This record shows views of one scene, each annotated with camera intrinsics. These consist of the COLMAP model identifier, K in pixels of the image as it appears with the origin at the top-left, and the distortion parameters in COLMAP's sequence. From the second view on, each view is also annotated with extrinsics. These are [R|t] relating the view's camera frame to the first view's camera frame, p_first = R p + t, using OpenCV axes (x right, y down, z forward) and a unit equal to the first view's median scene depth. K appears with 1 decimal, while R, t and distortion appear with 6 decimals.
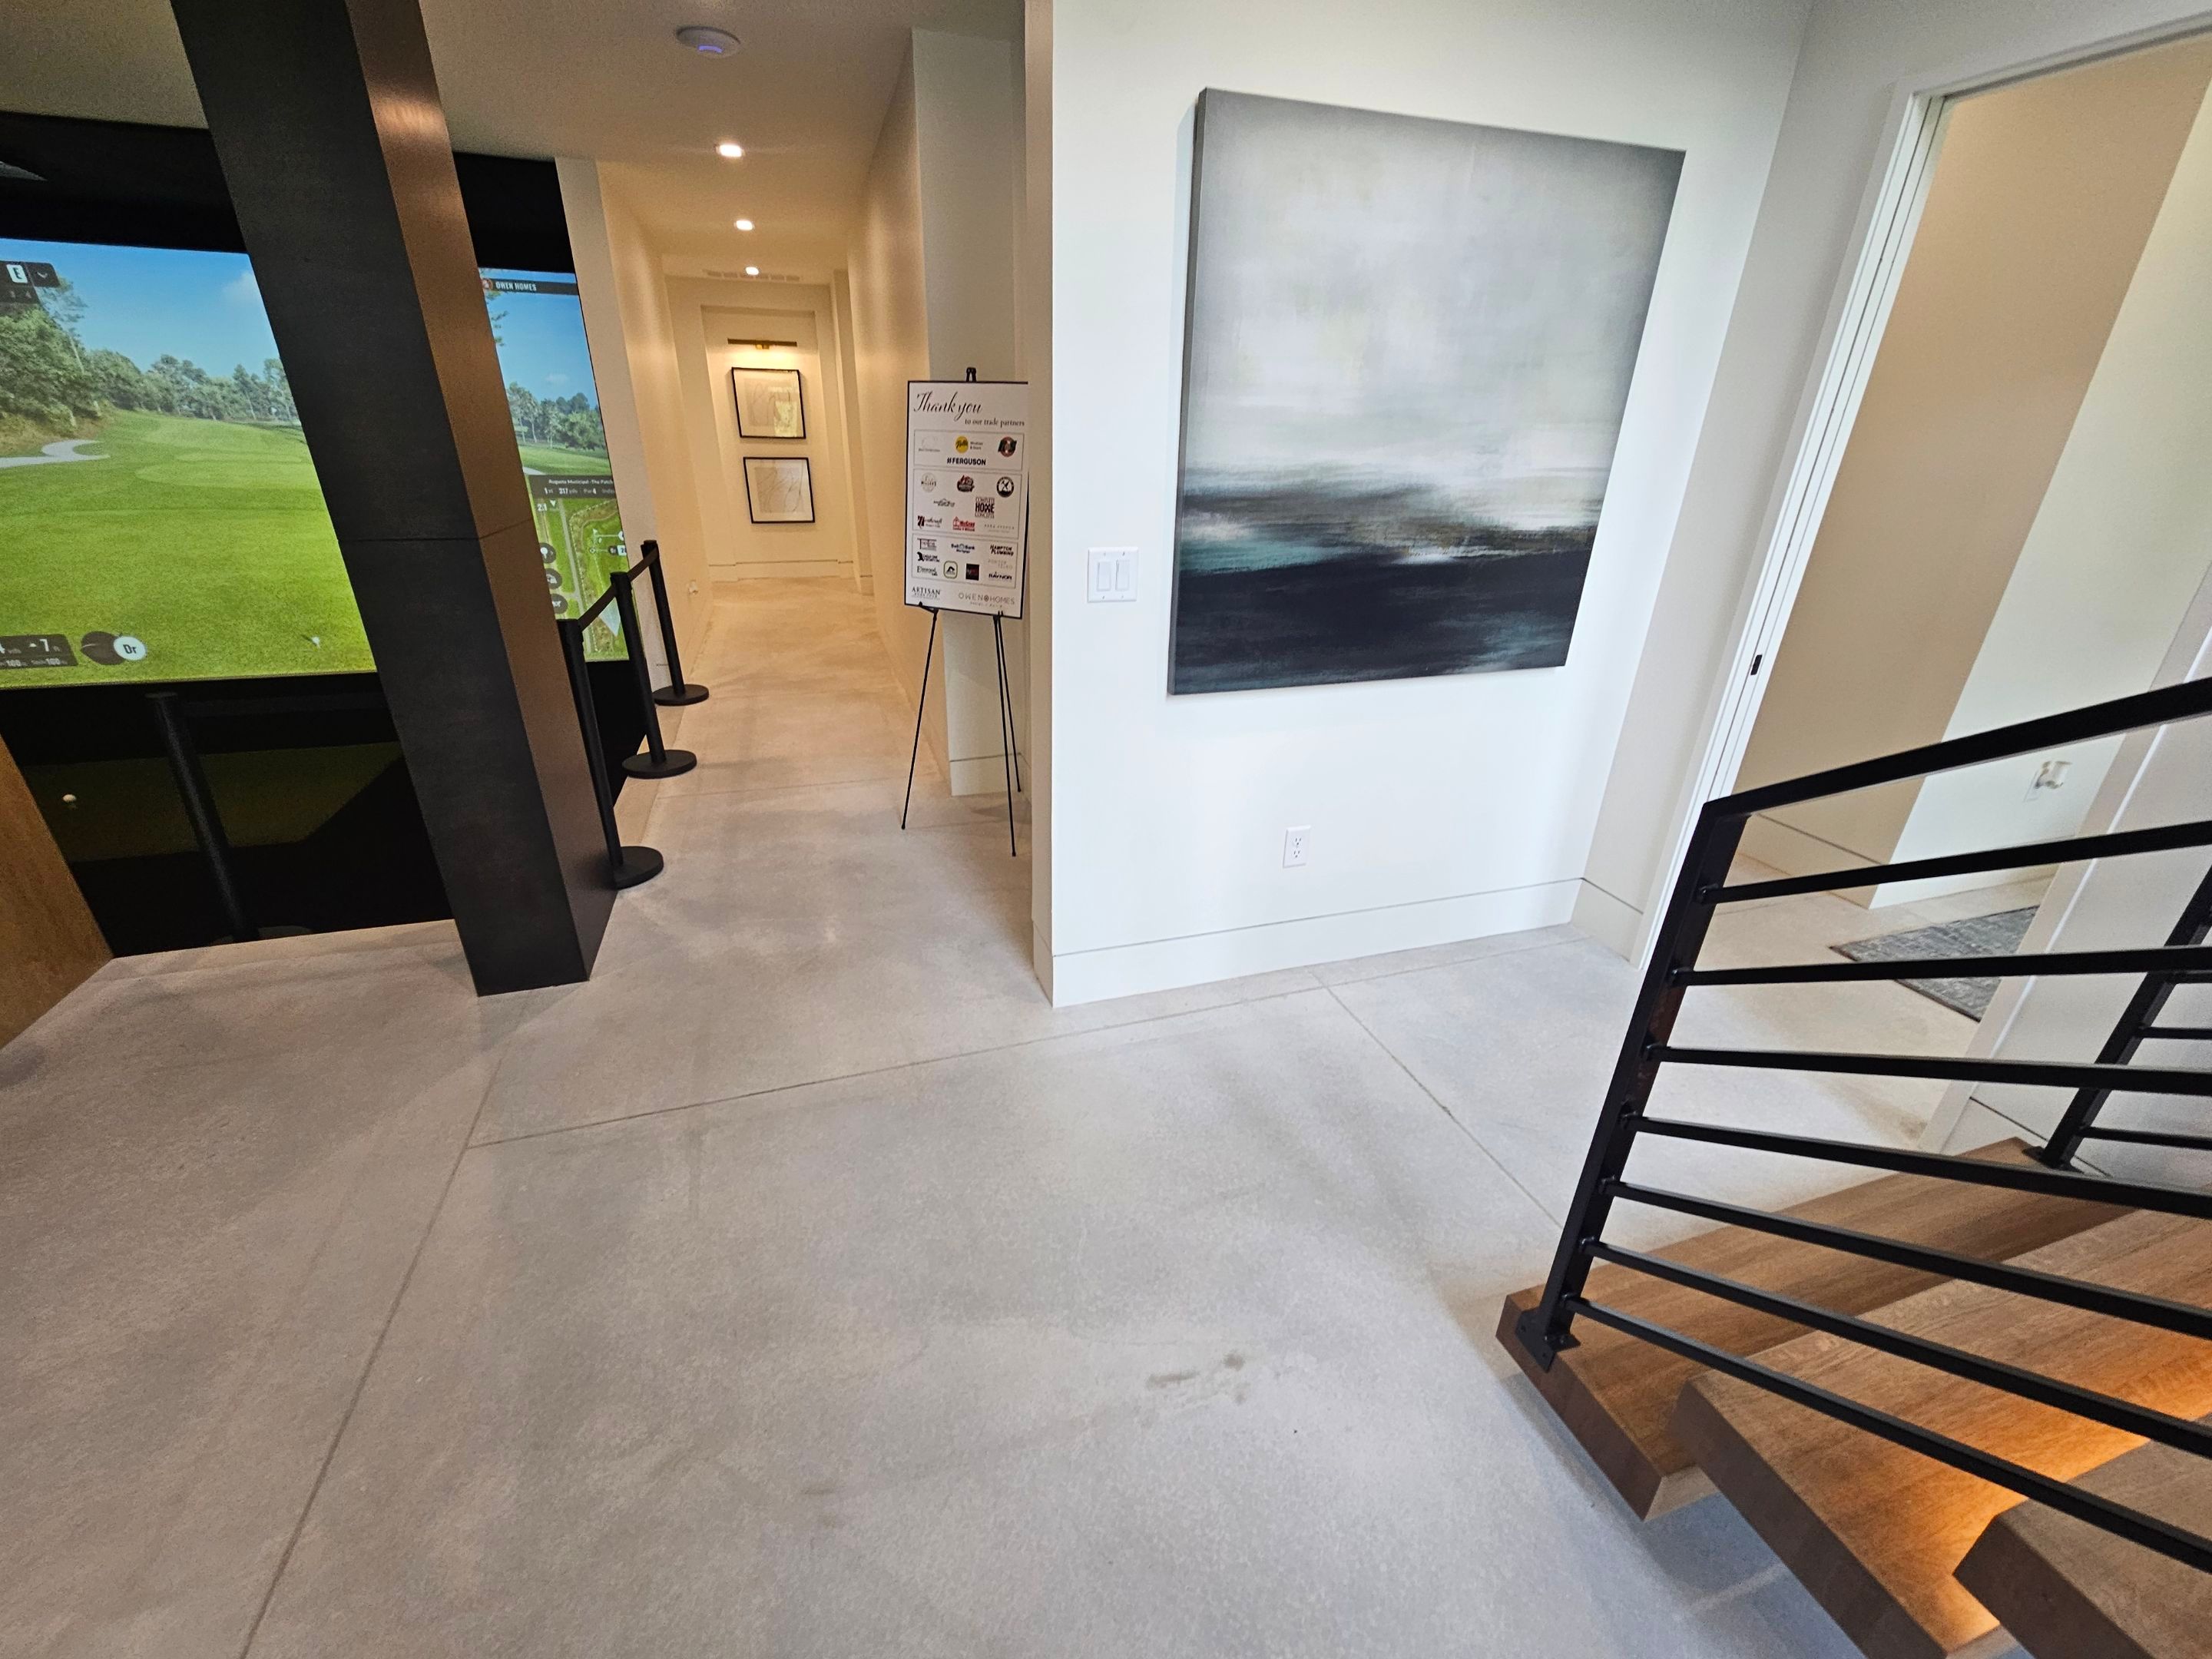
lens RADIAL K [[902.3, 0, 1104.5], [0, 902.3, 836.8], [0, 0, 1]] dist [0.004247, -0.003240]
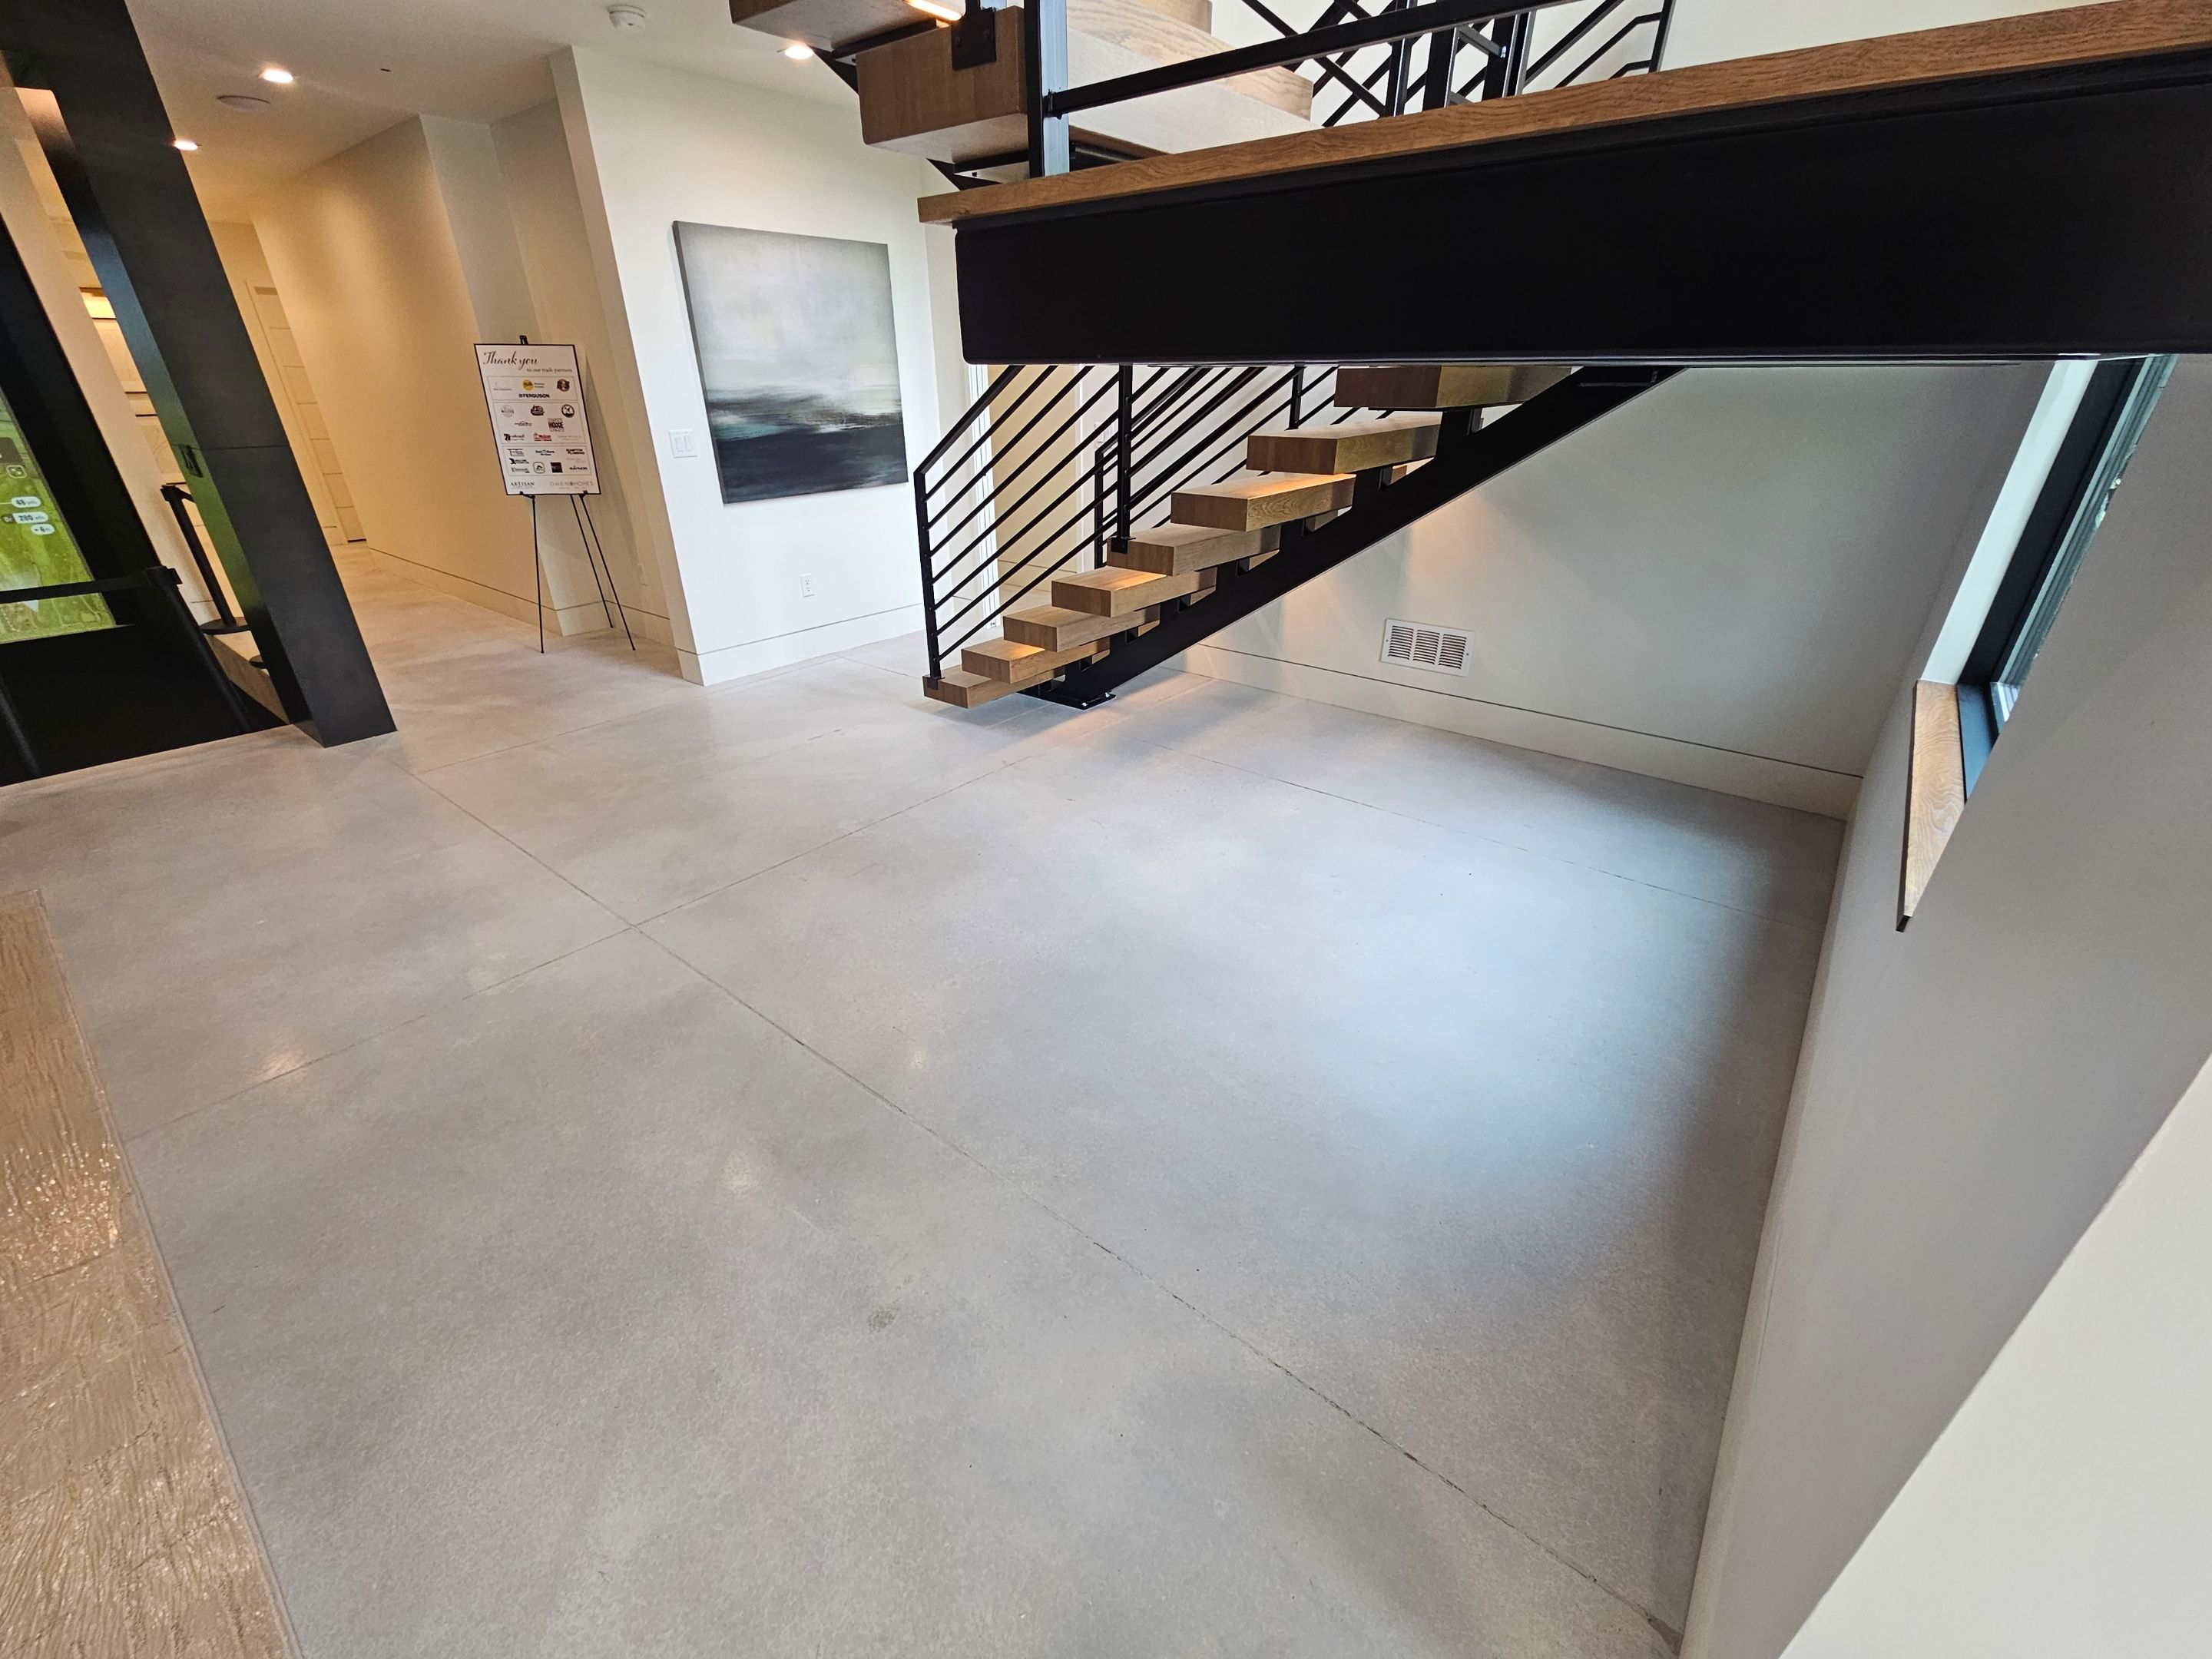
lens RADIAL K [[902.3, 0, 1097.6], [0, 902.3, 842.9], [0, 0, 1]] dist [0.004247, -0.003240]
pose [[0.838655, -0.271486, 0.472178, -0.384496], [0.242835, 0.962363, 0.122016, 0.522739], [-0.487533, 0.012332, 0.873018, -1.160522]]
